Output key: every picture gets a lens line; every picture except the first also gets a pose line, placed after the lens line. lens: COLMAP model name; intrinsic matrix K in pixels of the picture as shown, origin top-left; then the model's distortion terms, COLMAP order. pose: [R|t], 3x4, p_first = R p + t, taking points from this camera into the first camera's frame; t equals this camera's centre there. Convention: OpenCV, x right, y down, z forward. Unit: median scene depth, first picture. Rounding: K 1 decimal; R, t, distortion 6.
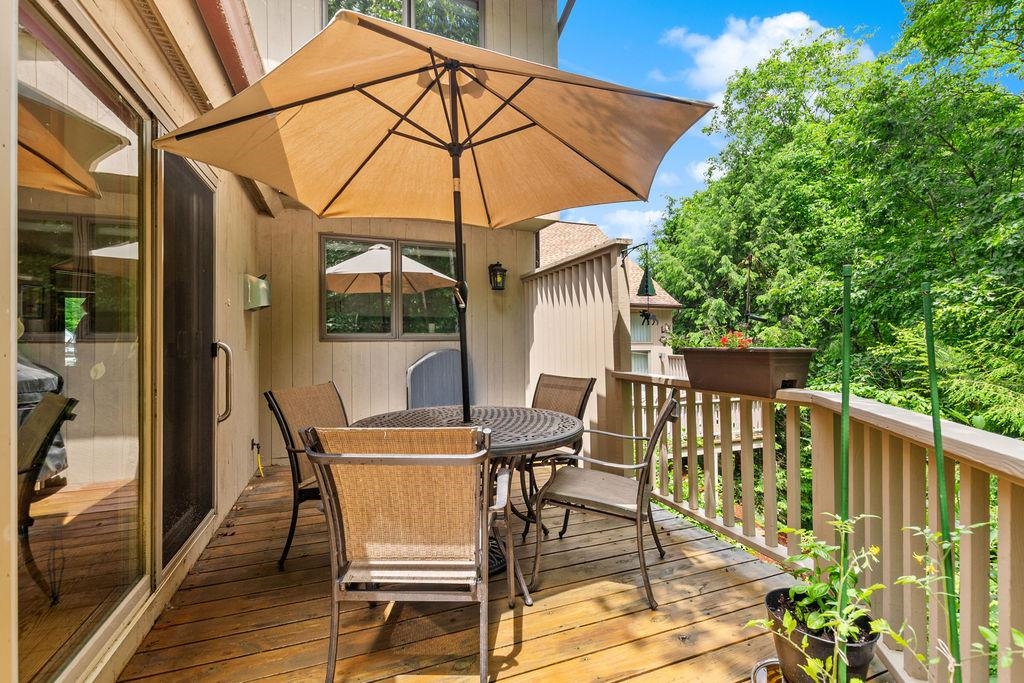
lens RADIAL K [[449.0, 0, 502.1], [0, 449.0, 338.7], [0, 0, 1]] dist [0.010305, -0.003124]
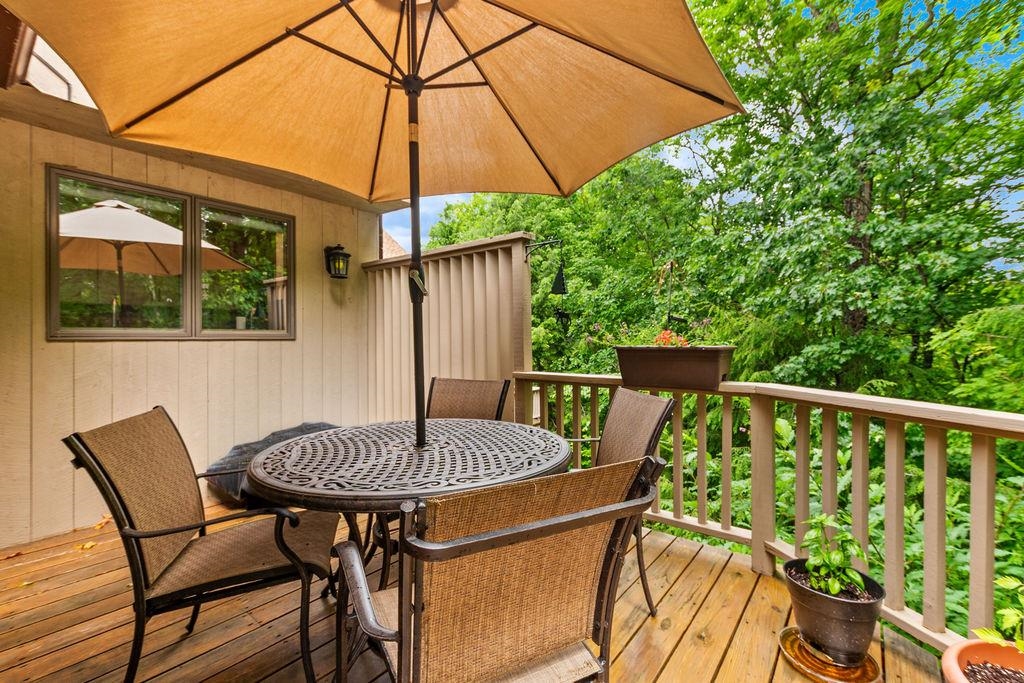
lens RADIAL K [[449.0, 0, 512.1], [0, 449.0, 341.7], [0, 0, 1]] dist [0.010305, -0.003124]
pose [[0.854928, -0.002896, 0.518739, -0.180618], [-0.002568, 0.999949, 0.009815, -0.000591], [-0.518741, -0.009723, 0.854876, 0.137747]]
